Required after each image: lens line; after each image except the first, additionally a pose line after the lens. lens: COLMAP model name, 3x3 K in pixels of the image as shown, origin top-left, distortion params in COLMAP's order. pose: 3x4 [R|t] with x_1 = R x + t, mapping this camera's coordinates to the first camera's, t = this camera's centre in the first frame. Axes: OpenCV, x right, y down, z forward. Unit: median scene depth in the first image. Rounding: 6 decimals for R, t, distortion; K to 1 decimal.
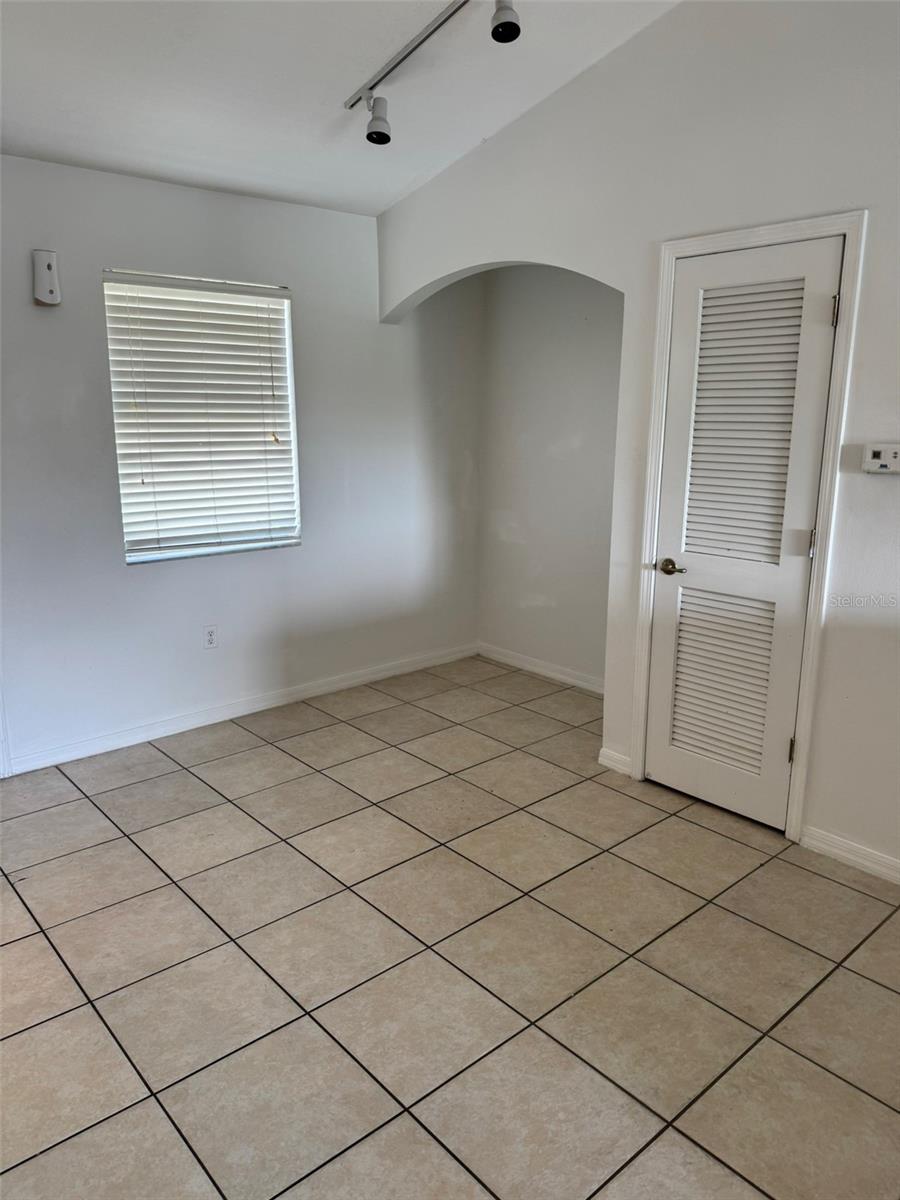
lens RADIAL K [[844.6, 0, 453.3], [0, 844.6, 609.2], [0, 0, 1]] dist [0.057864, -0.066985]
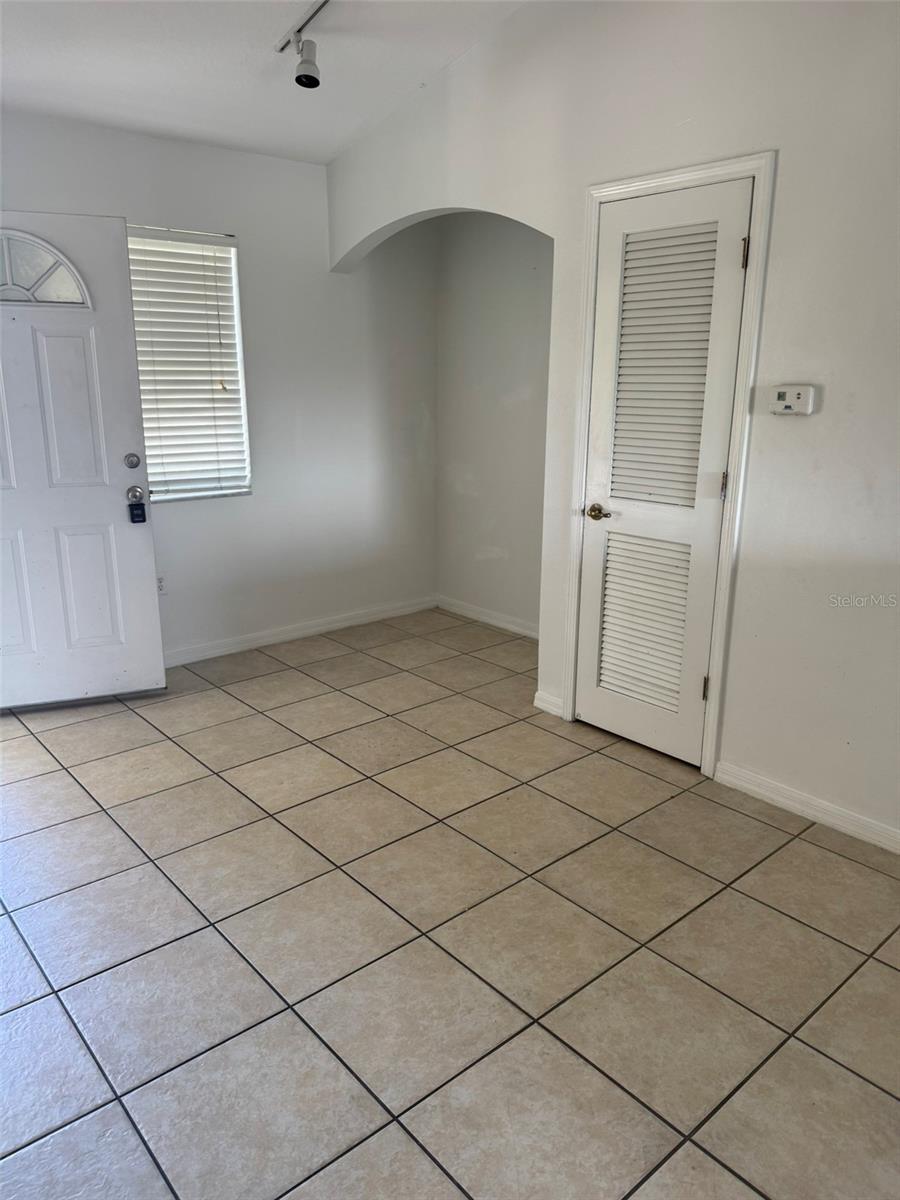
lens RADIAL K [[844.6, 0, 447.3], [0, 844.6, 603.8], [0, 0, 1]] dist [0.057864, -0.066985]
pose [[0.999967, 0.004982, -0.006444, 0.091985], [-0.004770, 0.999461, 0.032483, 0.031887], [0.006602, -0.032451, 0.999452, -0.026621]]
